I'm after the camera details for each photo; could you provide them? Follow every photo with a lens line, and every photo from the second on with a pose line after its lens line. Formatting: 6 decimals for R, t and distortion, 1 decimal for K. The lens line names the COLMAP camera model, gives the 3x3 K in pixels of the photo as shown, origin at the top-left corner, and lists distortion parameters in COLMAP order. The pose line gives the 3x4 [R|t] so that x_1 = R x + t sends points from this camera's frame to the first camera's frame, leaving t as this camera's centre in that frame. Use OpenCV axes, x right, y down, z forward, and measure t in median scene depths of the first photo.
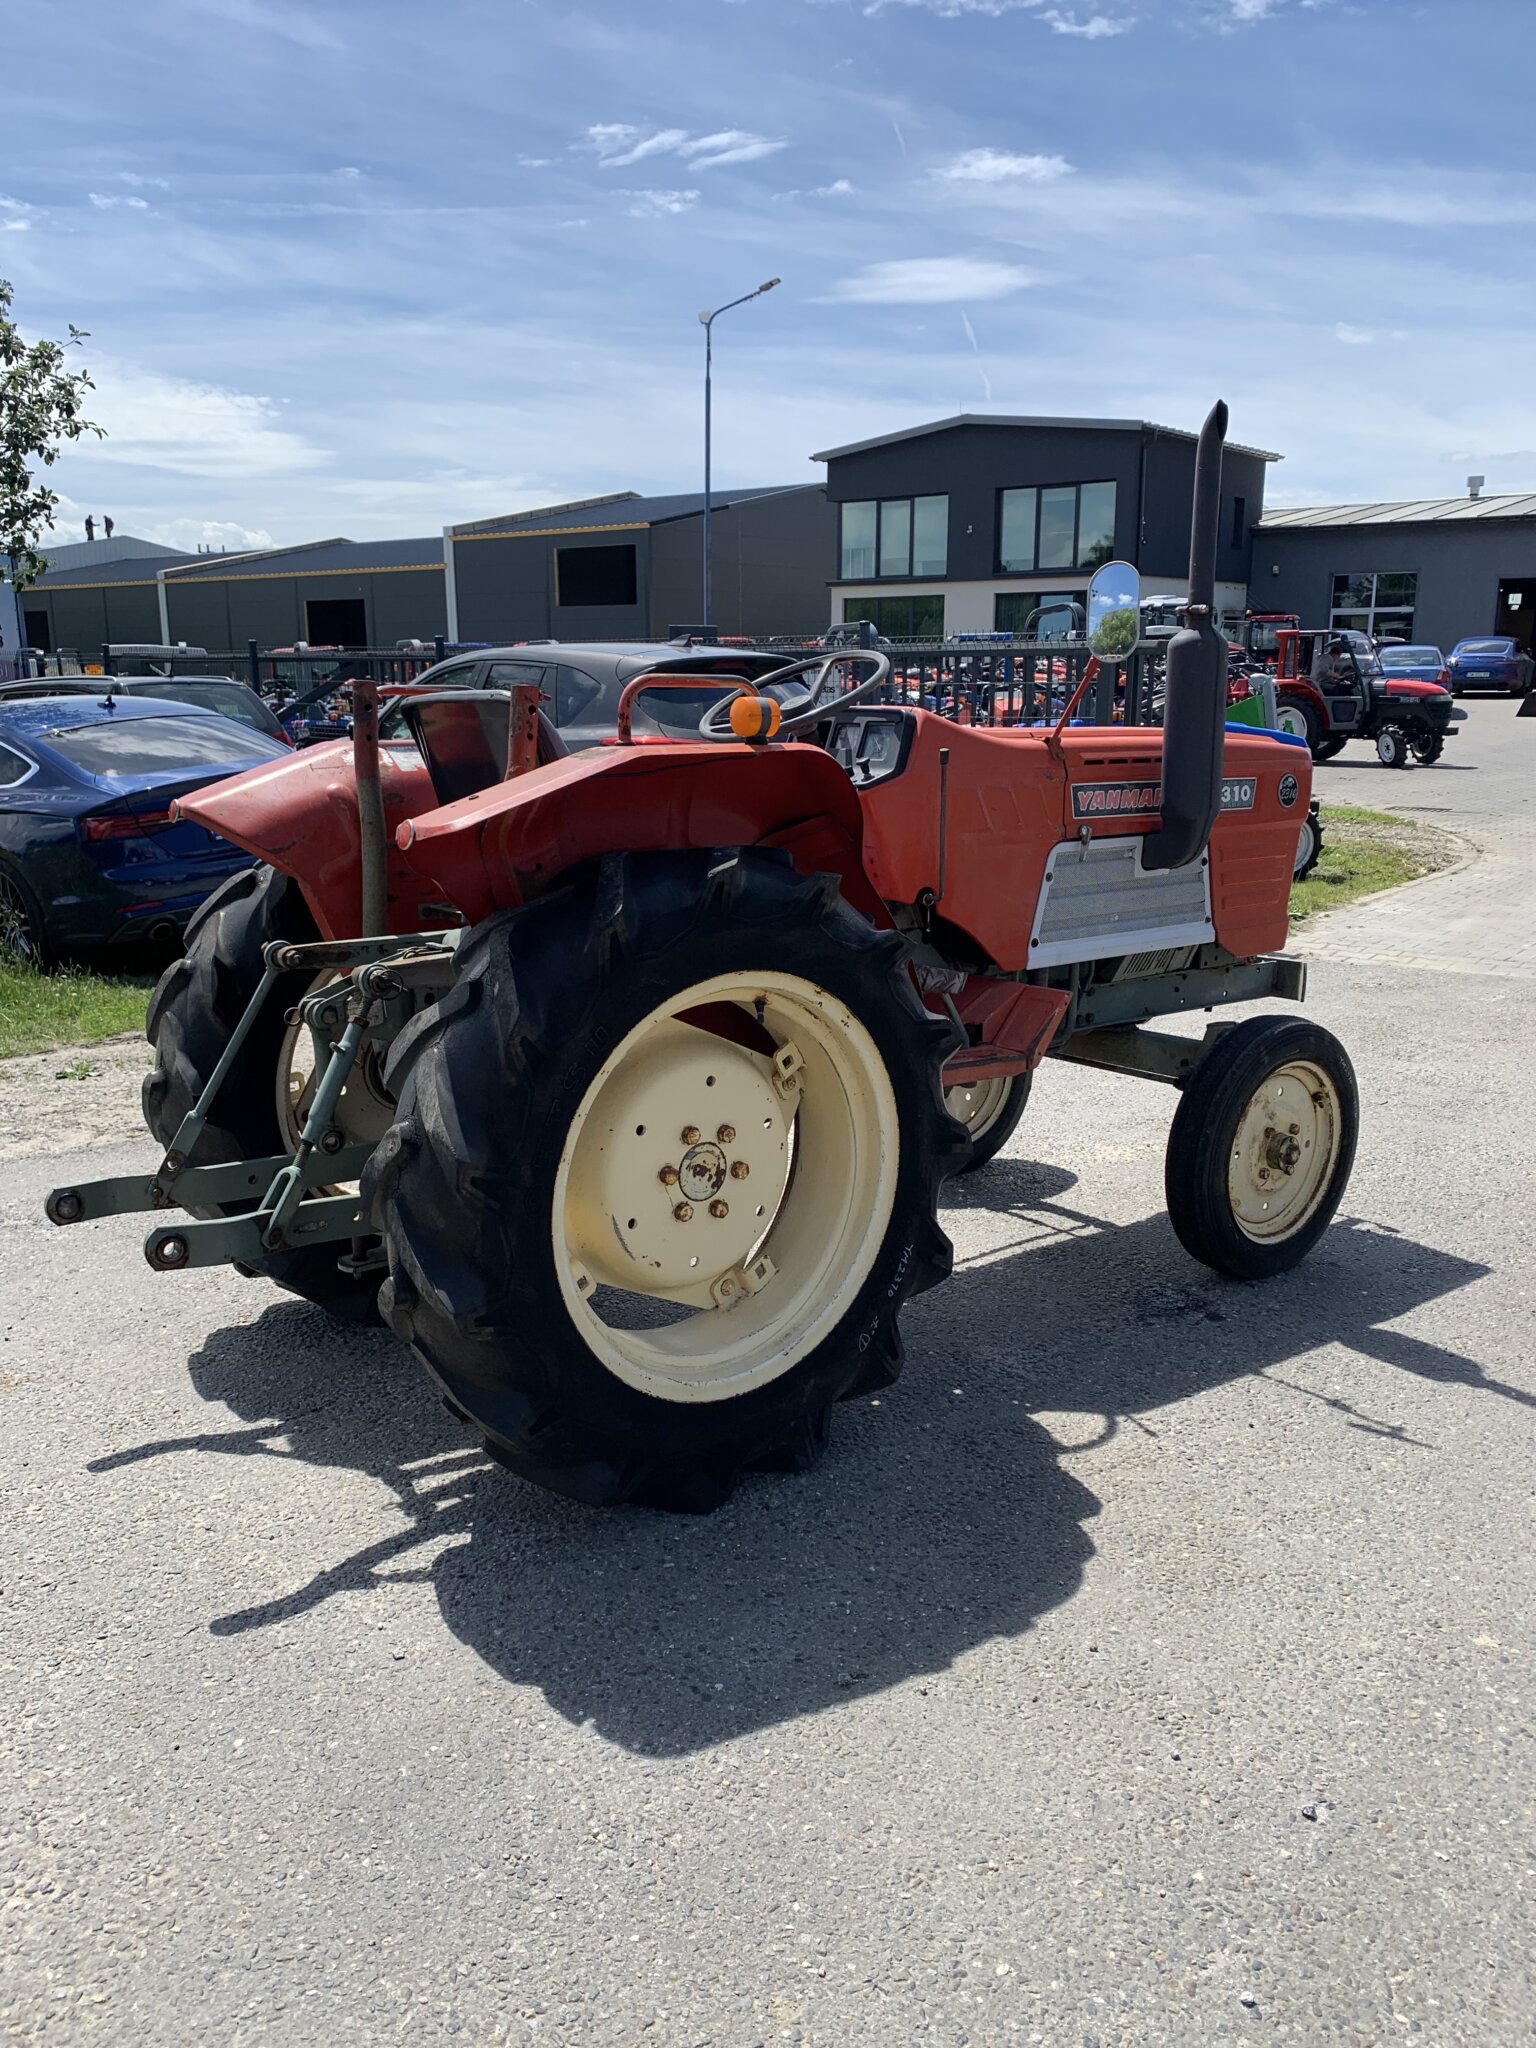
lens RADIAL K [[1529.6, 0, 766.4], [0, 1529.6, 1083.6], [0, 0, 1]] dist [0.007688, 0.001950]
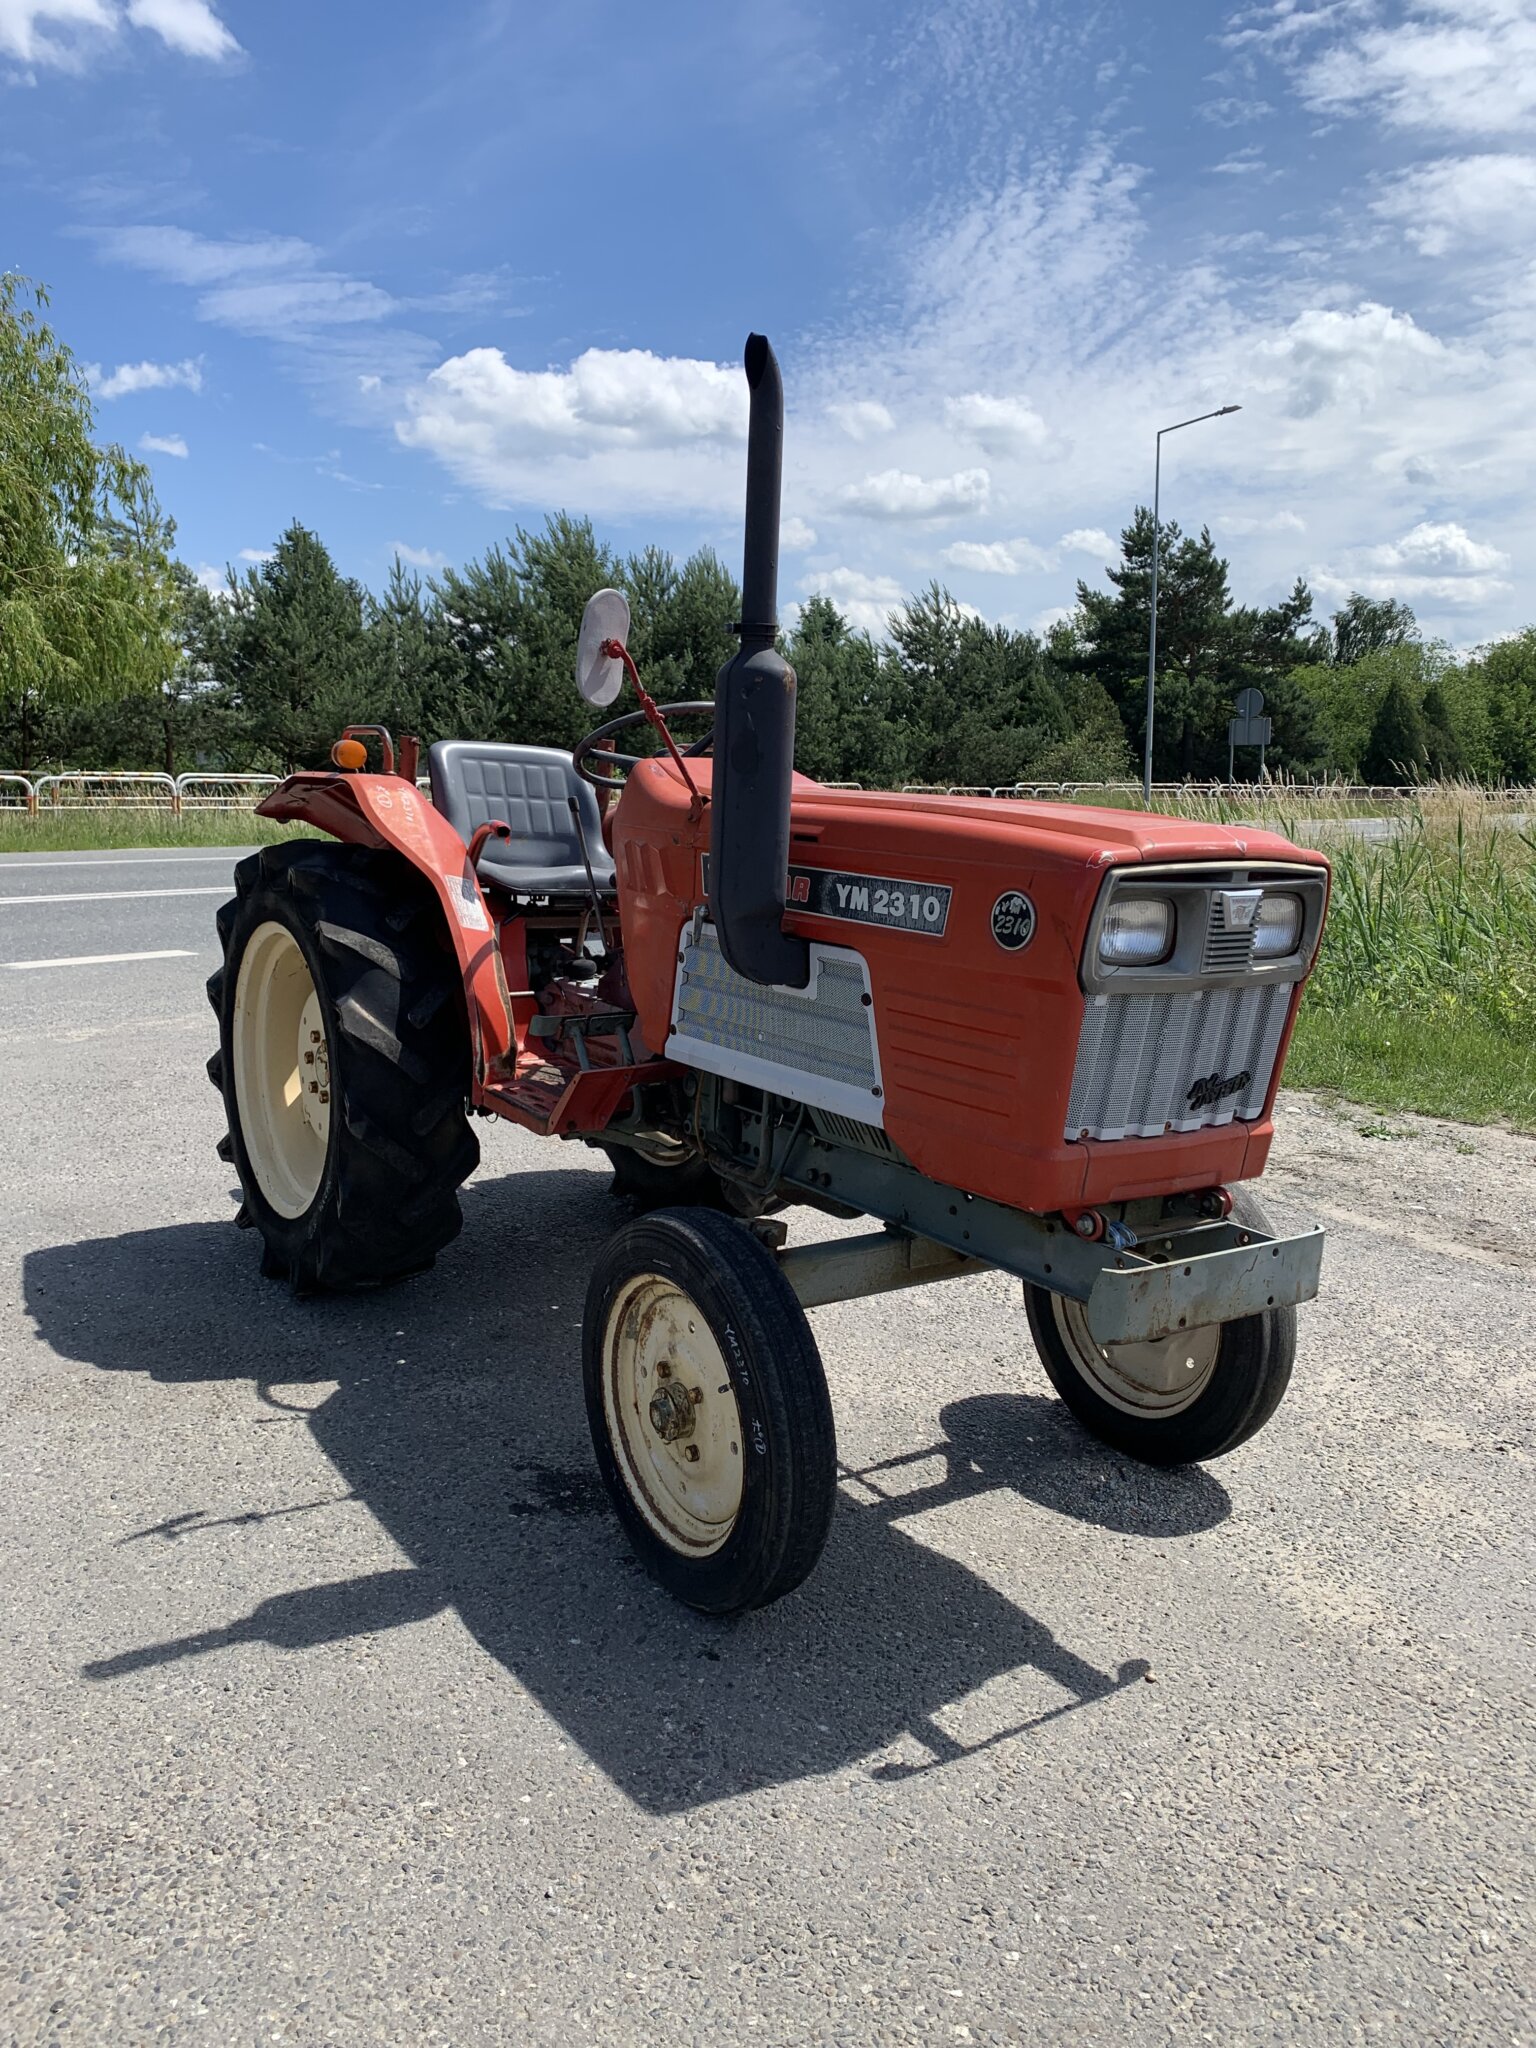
lens RADIAL K [[1649.1, 0, 811.0], [0, 1649.1, 1030.5], [0, 0, 1]] dist [-0.003599, -0.000195]
pose [[-0.075946, 0.171389, -0.982272, 1.299531], [-0.247979, 0.950919, 0.185092, -0.339346], [0.965784, 0.257640, -0.029717, 1.319495]]
